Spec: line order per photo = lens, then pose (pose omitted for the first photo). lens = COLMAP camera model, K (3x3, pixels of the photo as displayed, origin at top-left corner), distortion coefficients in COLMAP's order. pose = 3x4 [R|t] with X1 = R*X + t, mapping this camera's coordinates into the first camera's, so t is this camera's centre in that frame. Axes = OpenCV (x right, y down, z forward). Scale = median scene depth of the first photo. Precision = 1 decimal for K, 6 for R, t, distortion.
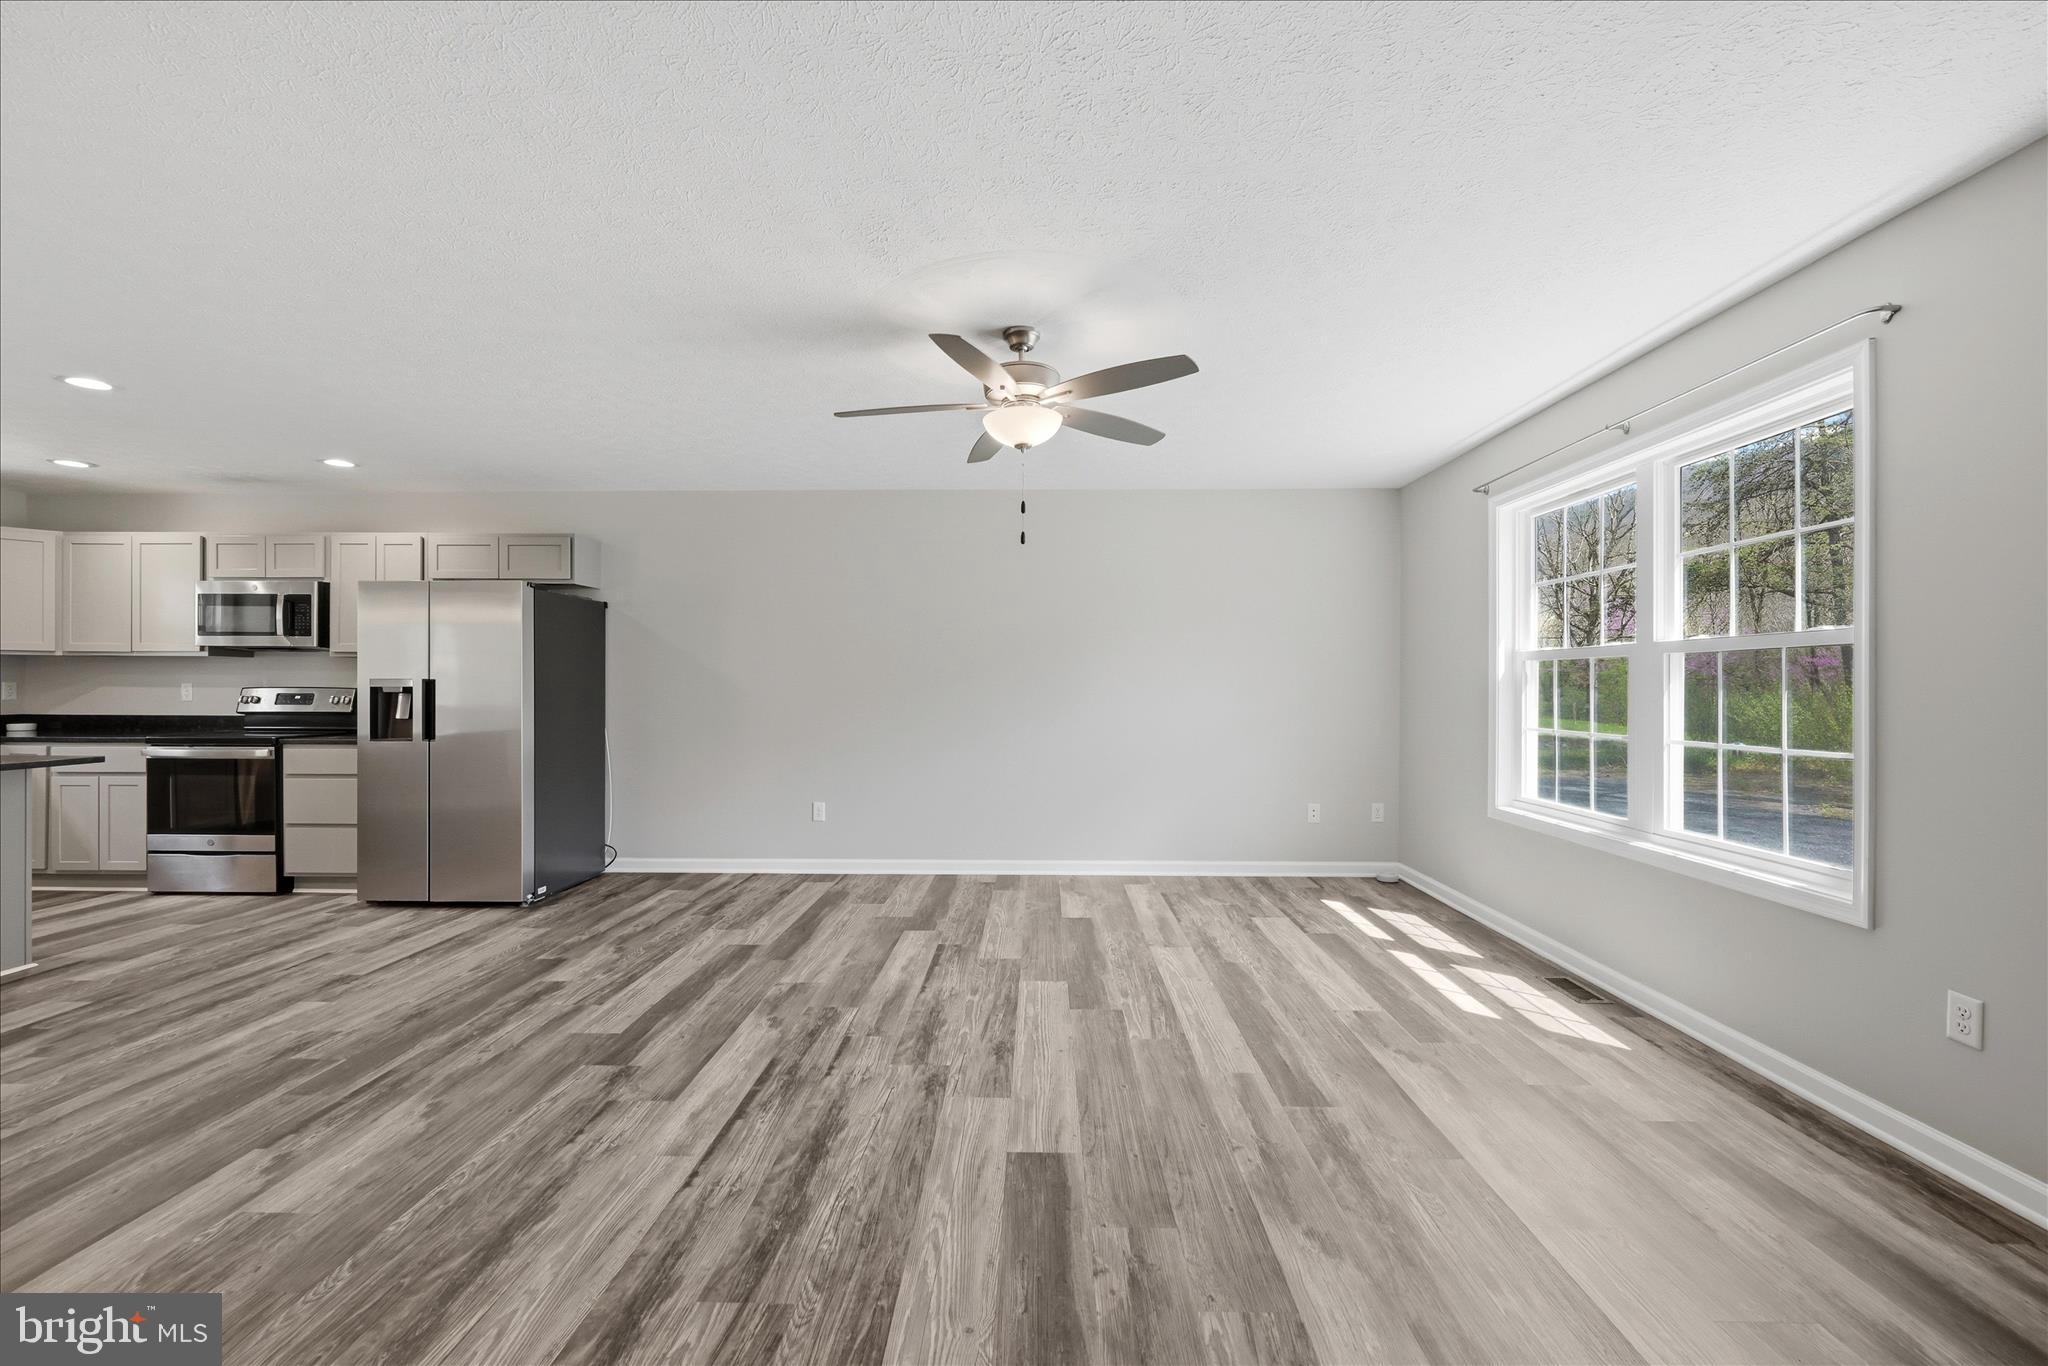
lens RADIAL K [[813.1, 0, 1023.8], [0, 813.1, 686.1], [0, 0, 1]] dist [0.000492, -0.000060]
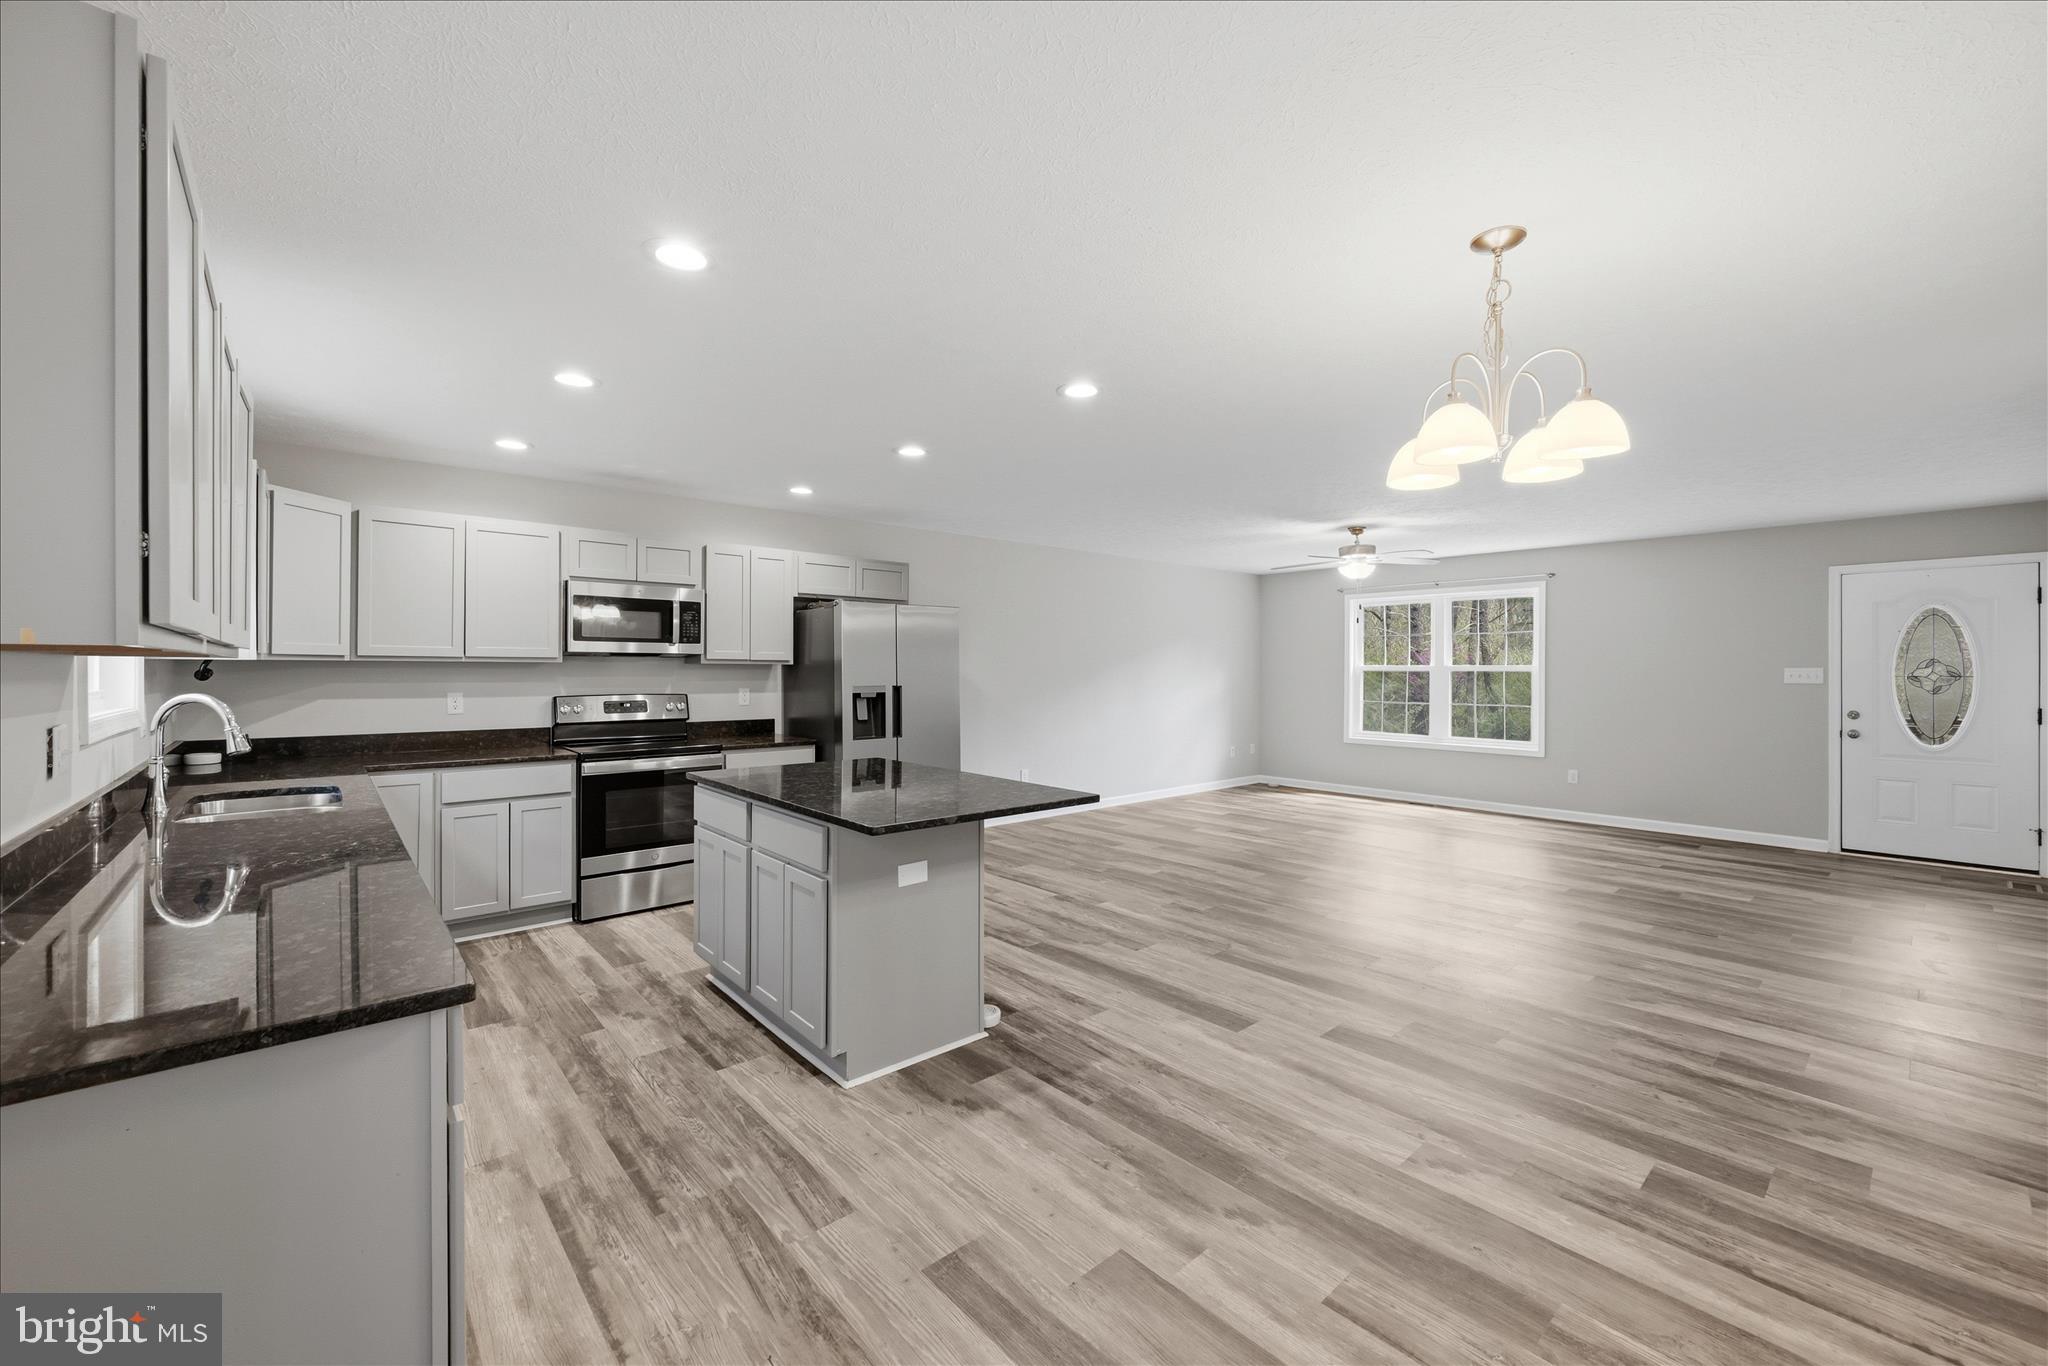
lens RADIAL K [[813.5, 0, 1023.6], [0, 813.5, 668.3], [0, 0, 1]] dist [0.013075, -0.000010]
pose [[0.735774, 0.001687, 0.677225, -1.370963], [0.001638, 0.999990, -0.004272, -0.027513], [-0.677225, 0.004253, 0.735763, -0.007504]]
